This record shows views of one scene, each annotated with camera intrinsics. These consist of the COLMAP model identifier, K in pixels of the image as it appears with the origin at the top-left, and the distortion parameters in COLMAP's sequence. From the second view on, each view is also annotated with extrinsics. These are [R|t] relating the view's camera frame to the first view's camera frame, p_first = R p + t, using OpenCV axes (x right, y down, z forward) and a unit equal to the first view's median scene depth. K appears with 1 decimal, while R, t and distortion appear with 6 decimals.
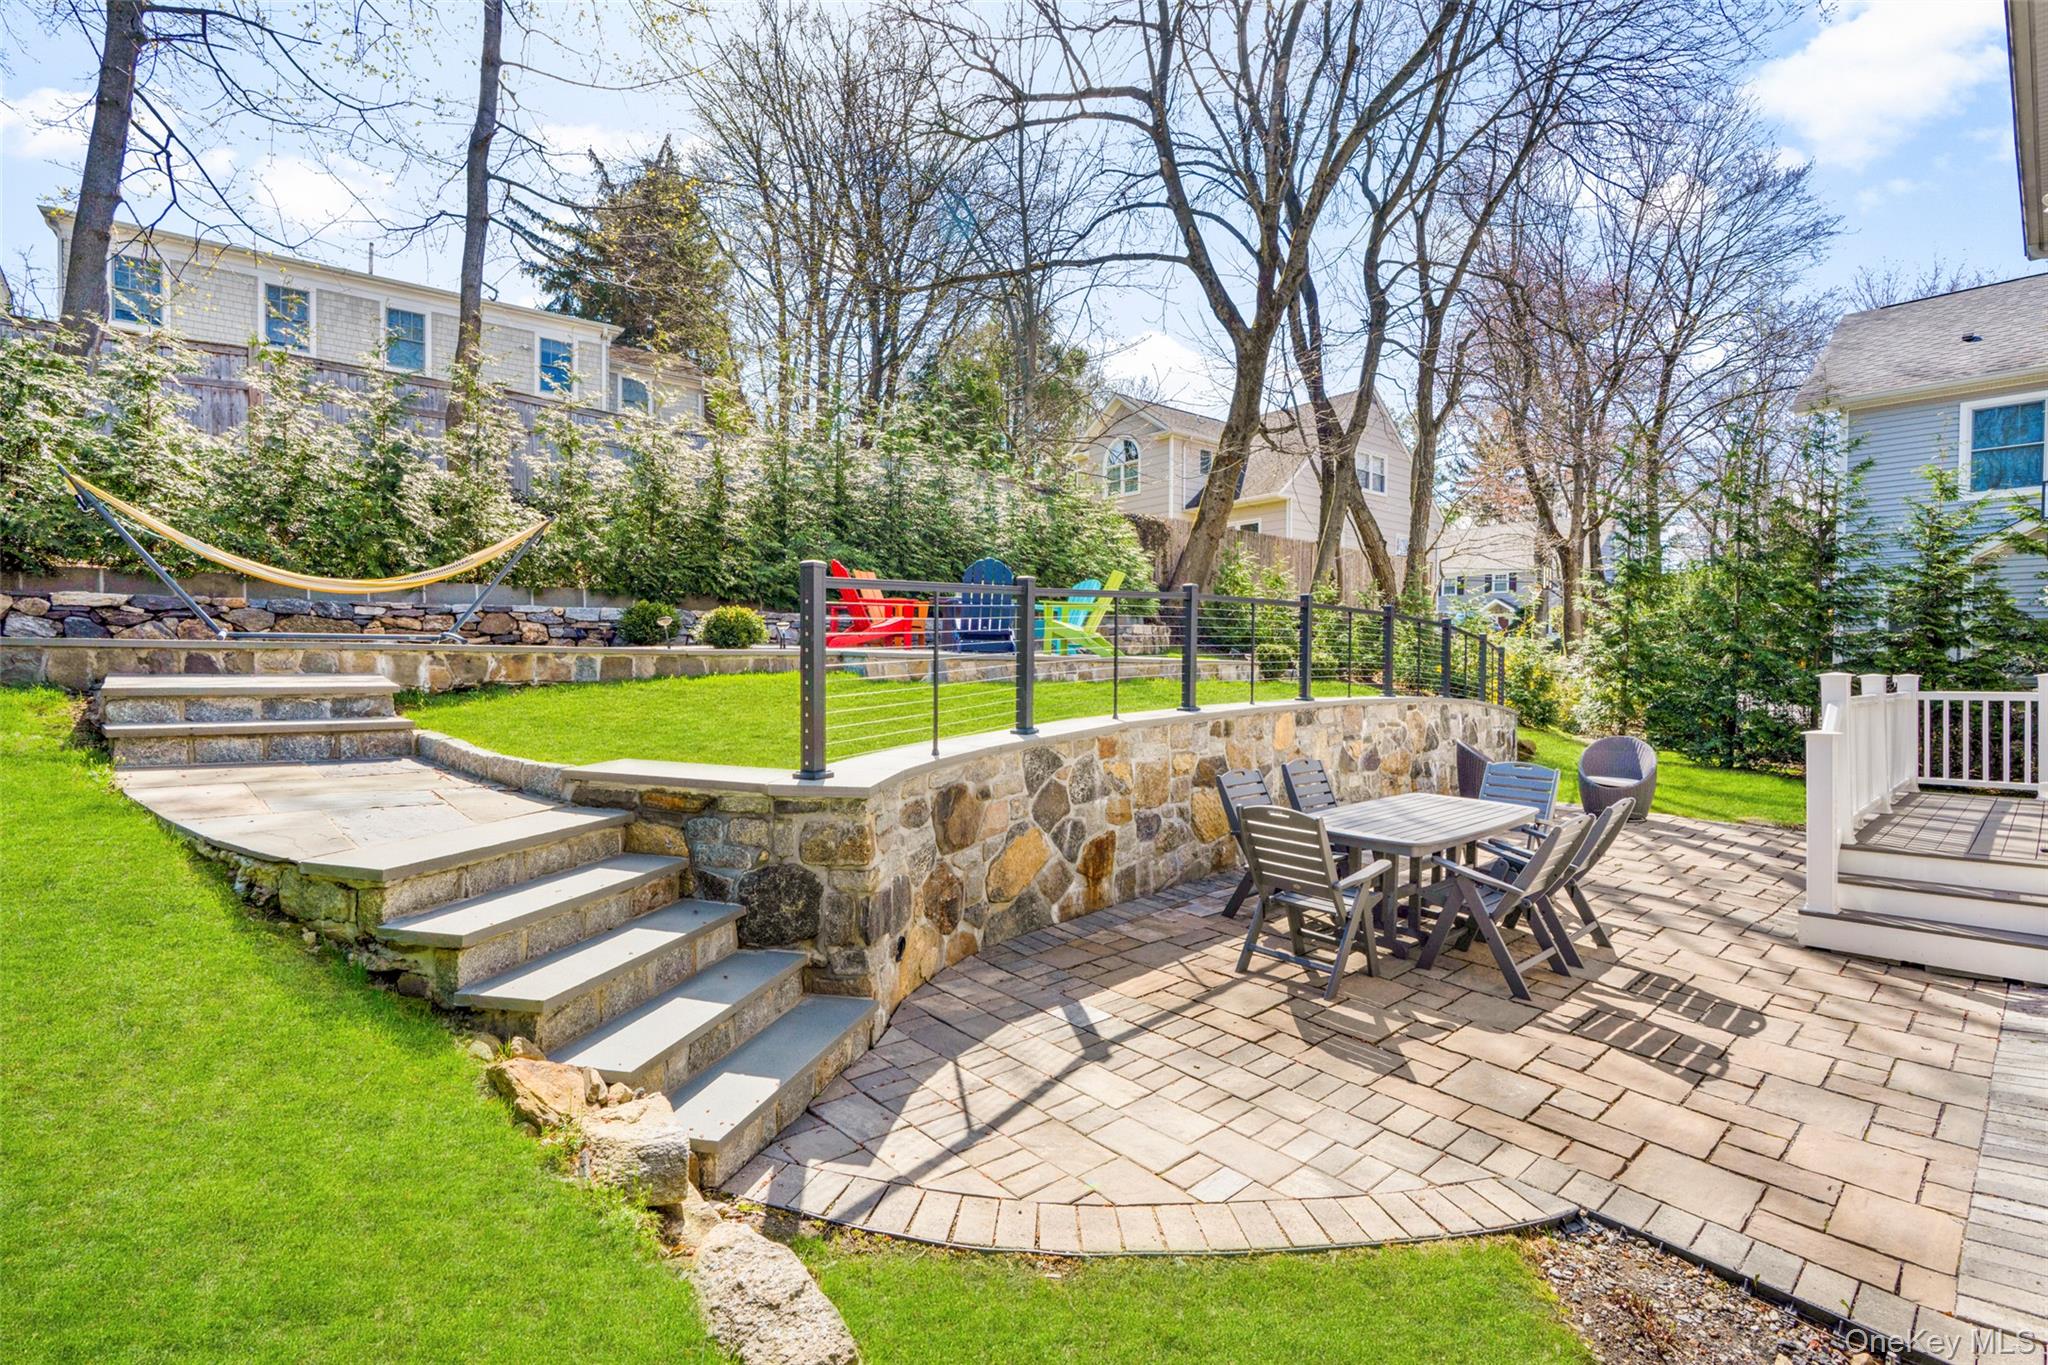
lens RADIAL K [[932.8, 0, 1016.2], [0, 932.8, 684.3], [0, 0, 1]] dist [-0.001718, 0.000338]
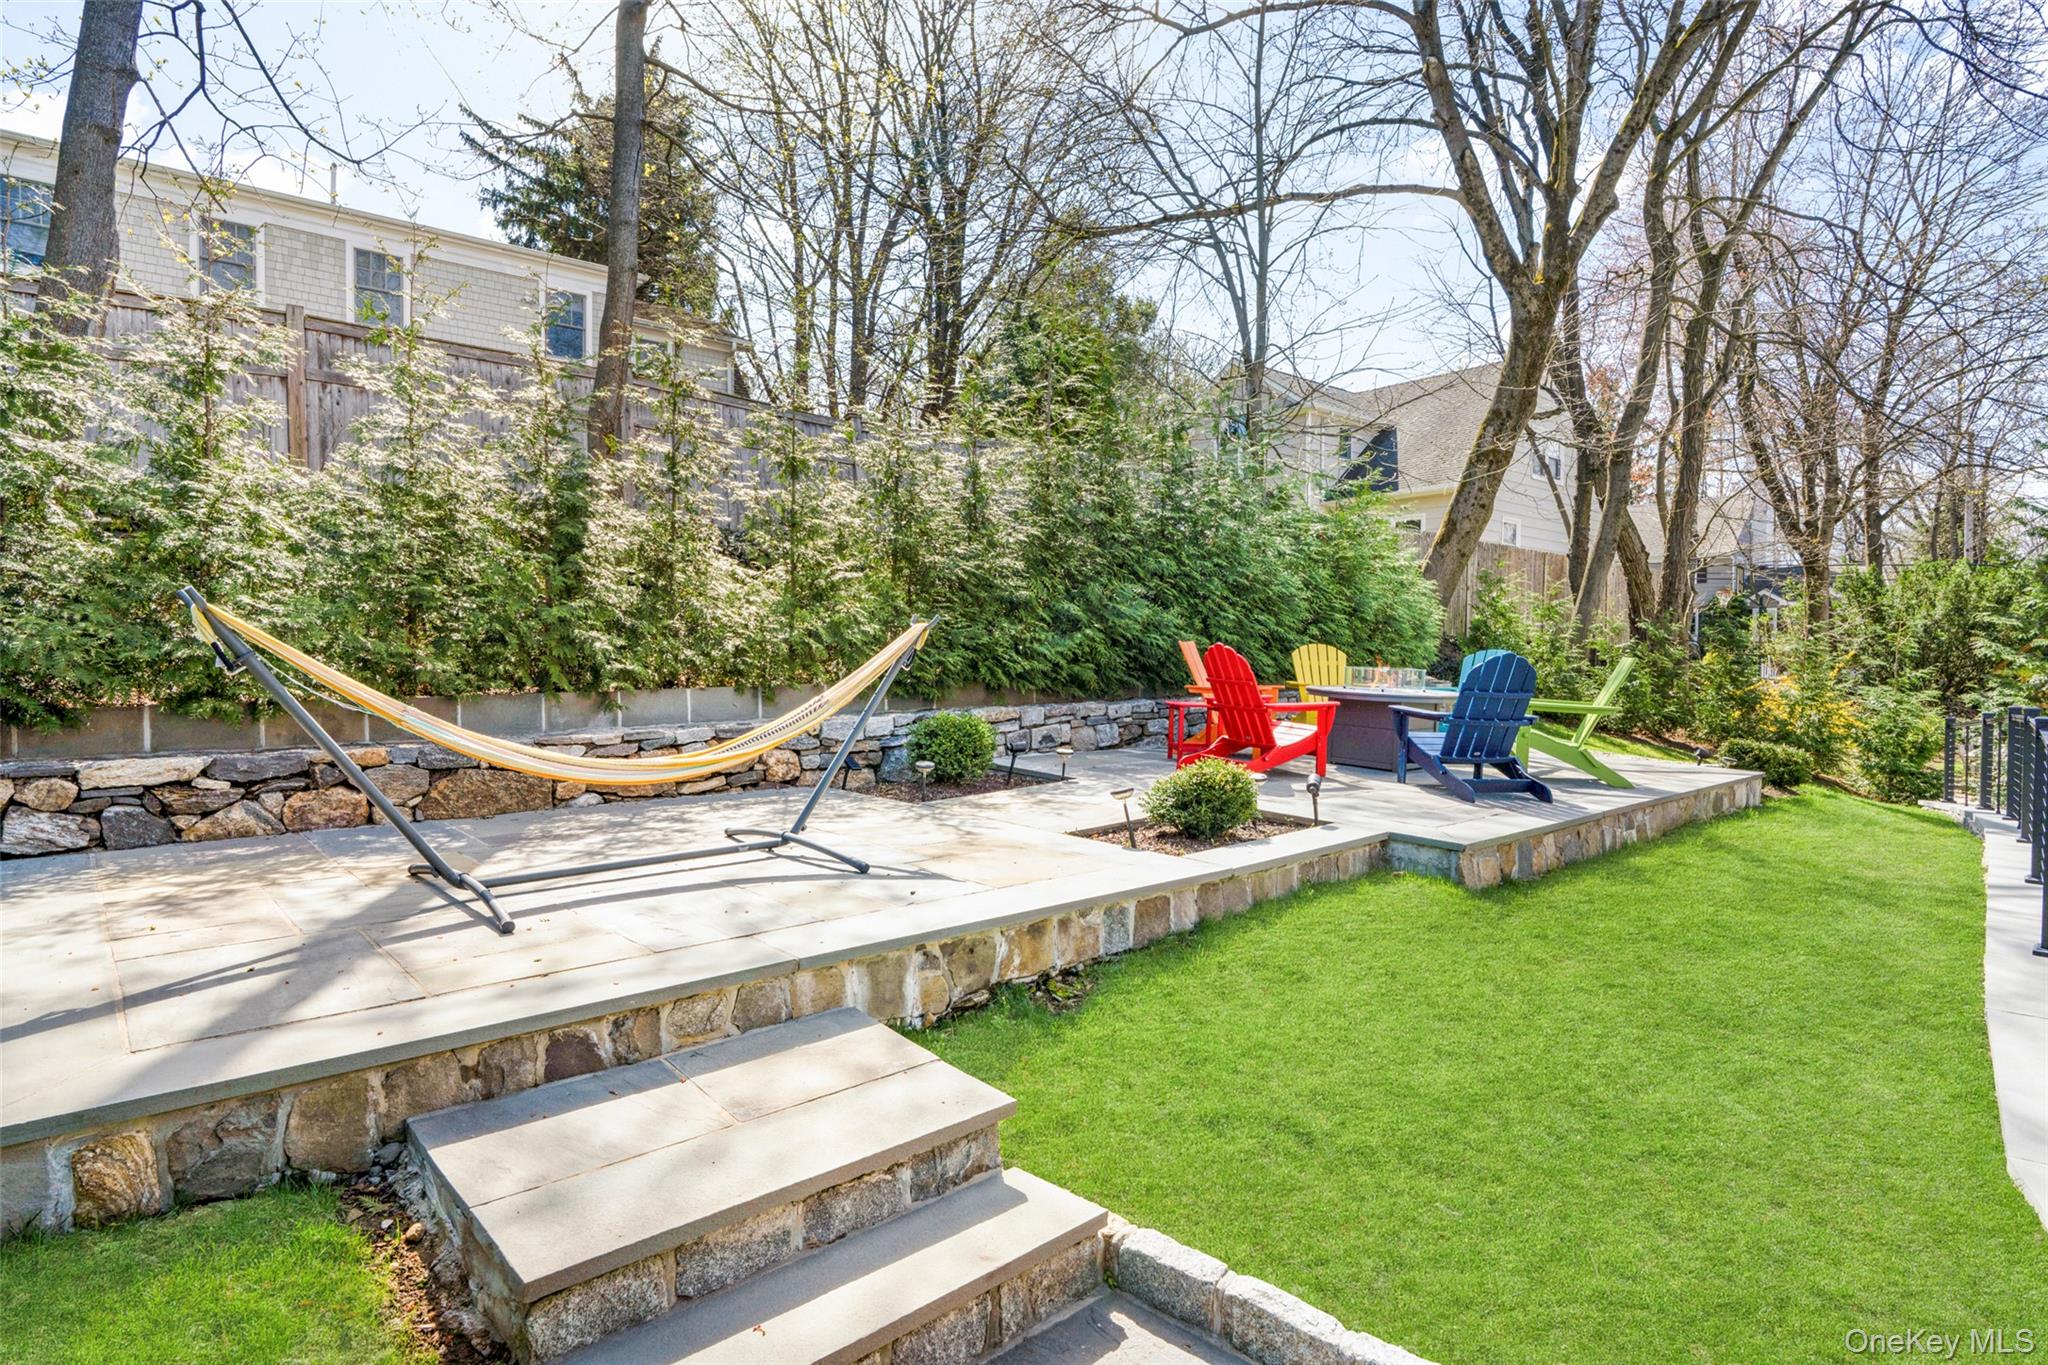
lens RADIAL K [[1066.6, 0, 1024.0], [0, 1066.6, 682.5], [0, 0, 1]] dist [0.004071, -0.001049]
pose [[0.999673, -0.003583, 0.025302, -0.425446], [0.003536, 0.999992, 0.001928, -0.130305], [-0.025309, -0.001838, 0.999678, 0.301496]]
